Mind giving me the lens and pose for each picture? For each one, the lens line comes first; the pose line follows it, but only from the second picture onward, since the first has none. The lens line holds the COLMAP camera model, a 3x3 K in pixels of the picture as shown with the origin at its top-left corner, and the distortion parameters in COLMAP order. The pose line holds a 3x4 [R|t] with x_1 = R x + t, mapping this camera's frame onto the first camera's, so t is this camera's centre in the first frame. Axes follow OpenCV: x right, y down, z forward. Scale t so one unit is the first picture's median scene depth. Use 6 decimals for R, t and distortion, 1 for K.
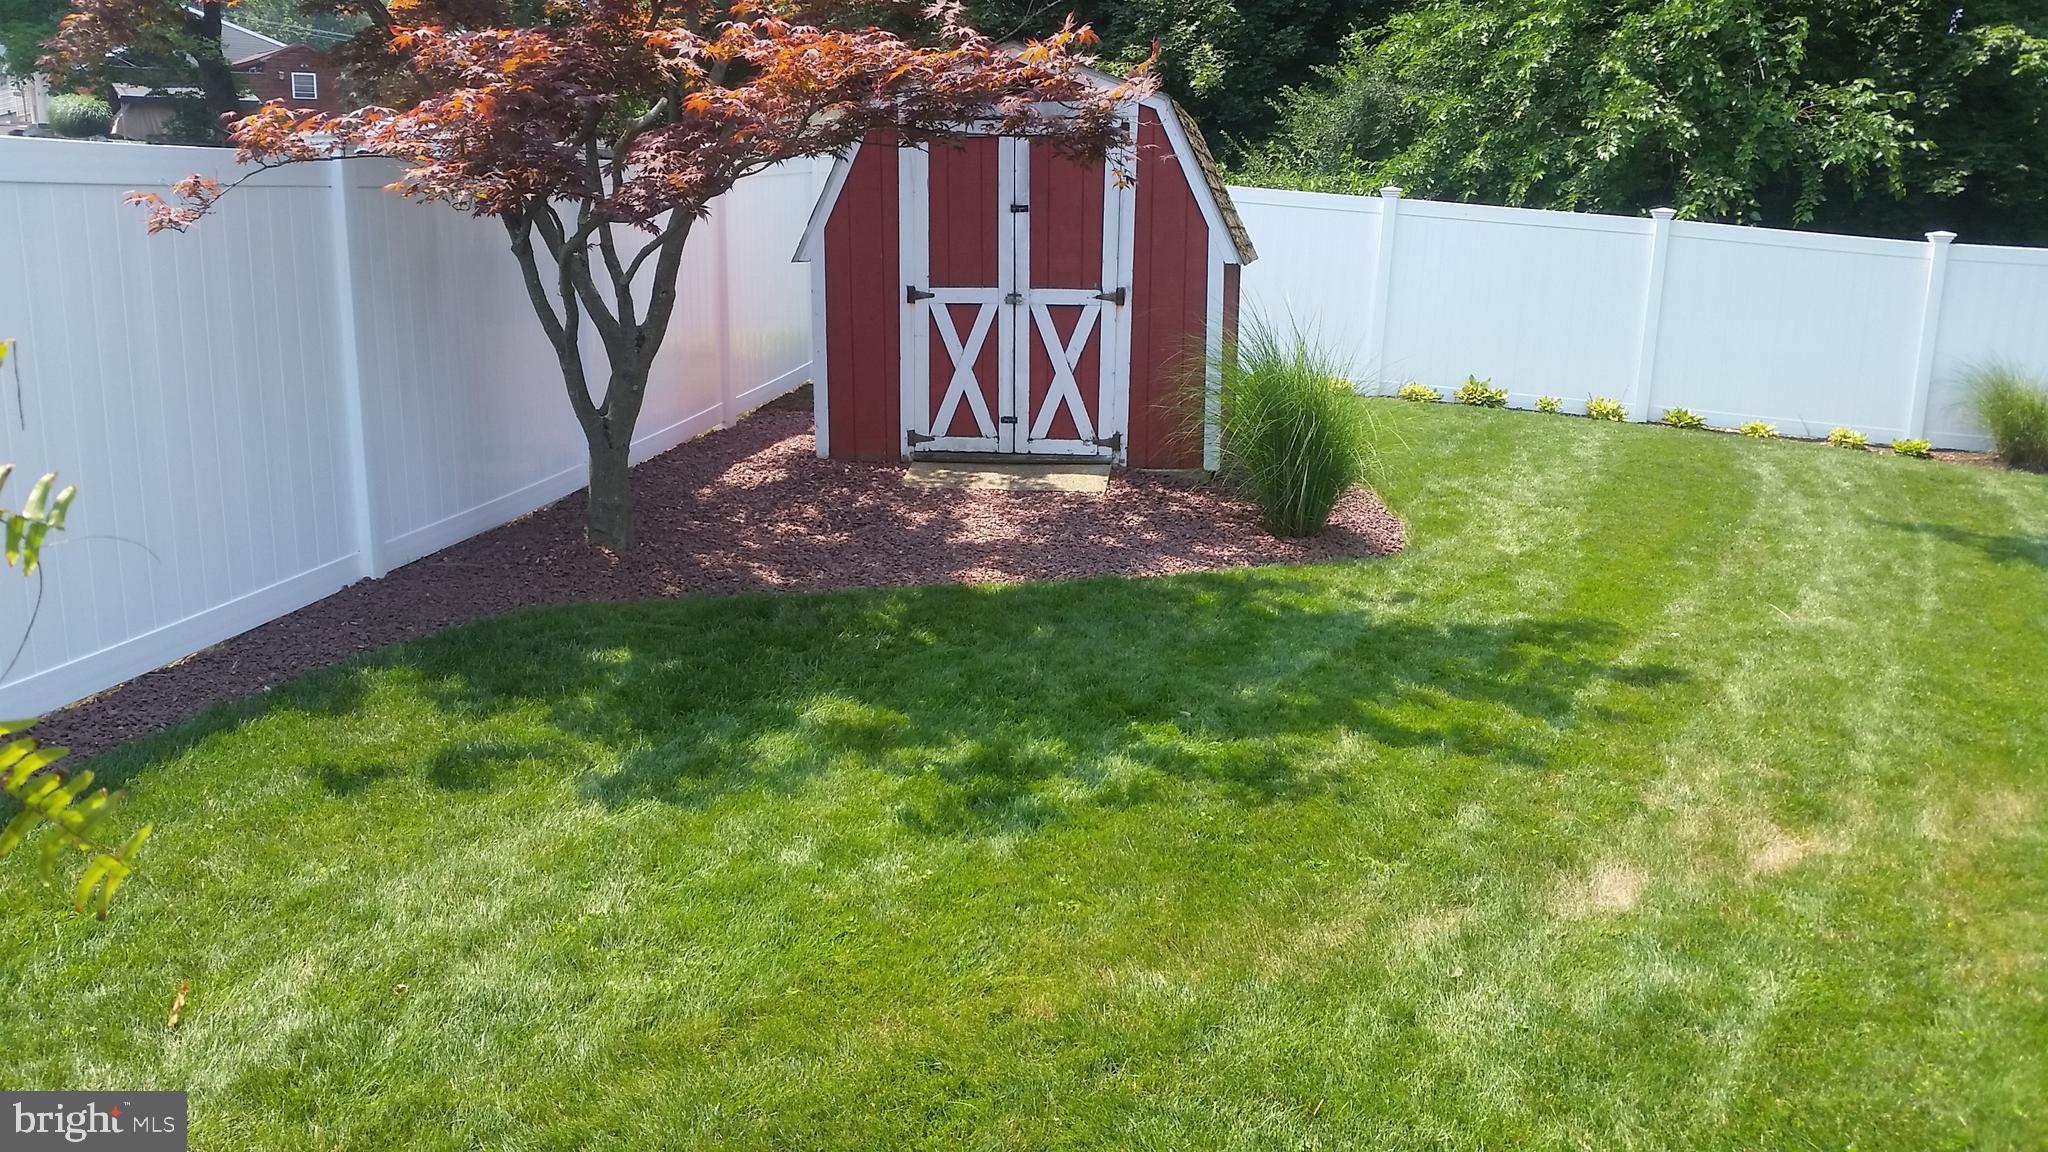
lens RADIAL K [[1763.0, 0, 921.2], [0, 1763.0, 582.5], [0, 0, 1]] dist [-0.019970, -0.009764]
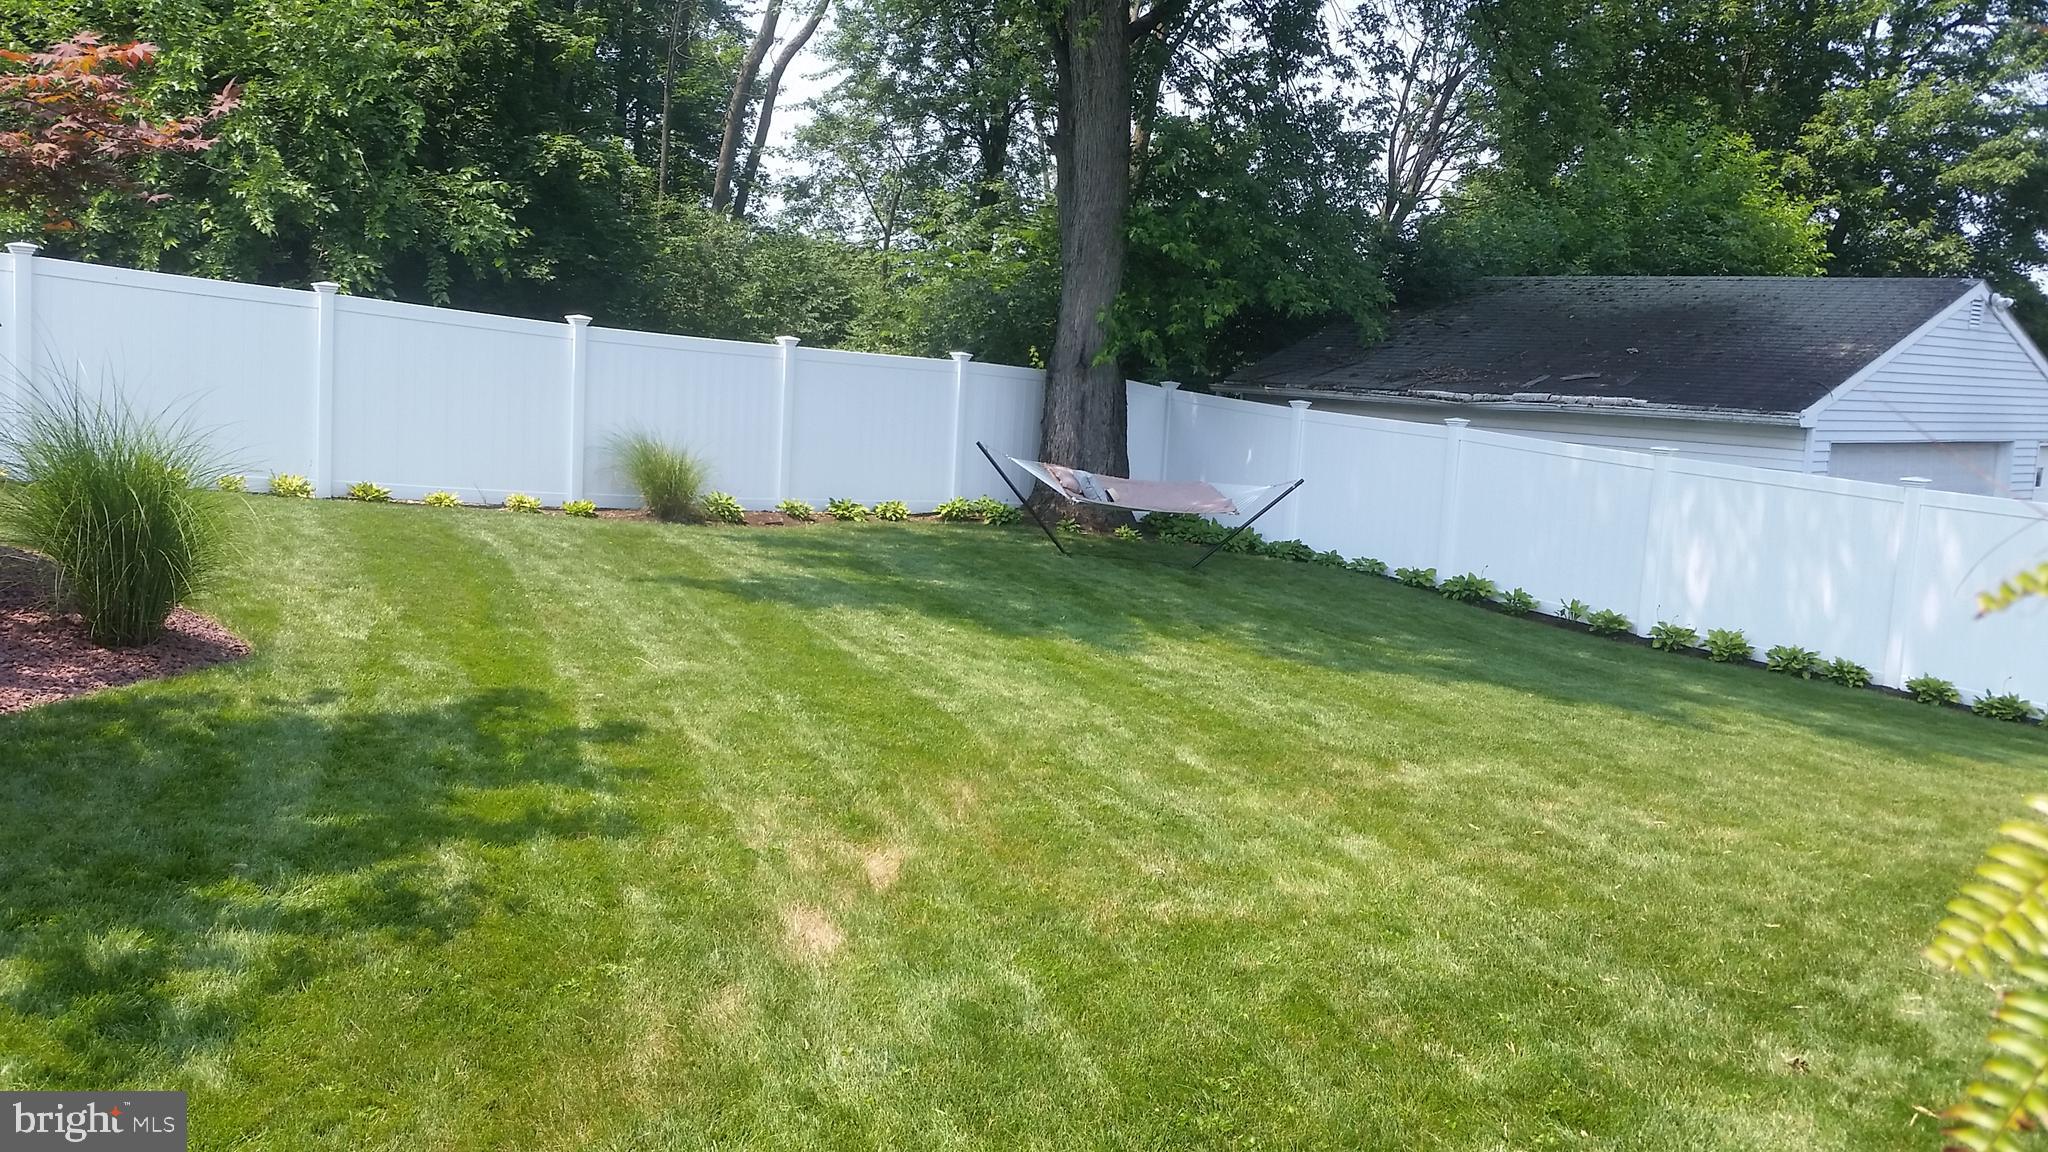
lens RADIAL K [[1737.7, 0, 1024.0], [0, 1737.7, 576.0], [0, 0, 1]] dist [0.083944, -0.007877]
pose [[0.627005, -0.082235, 0.774662, -0.120497], [0.118565, 0.992901, 0.009436, -0.011641], [-0.769939, 0.085932, 0.632305, 0.085596]]
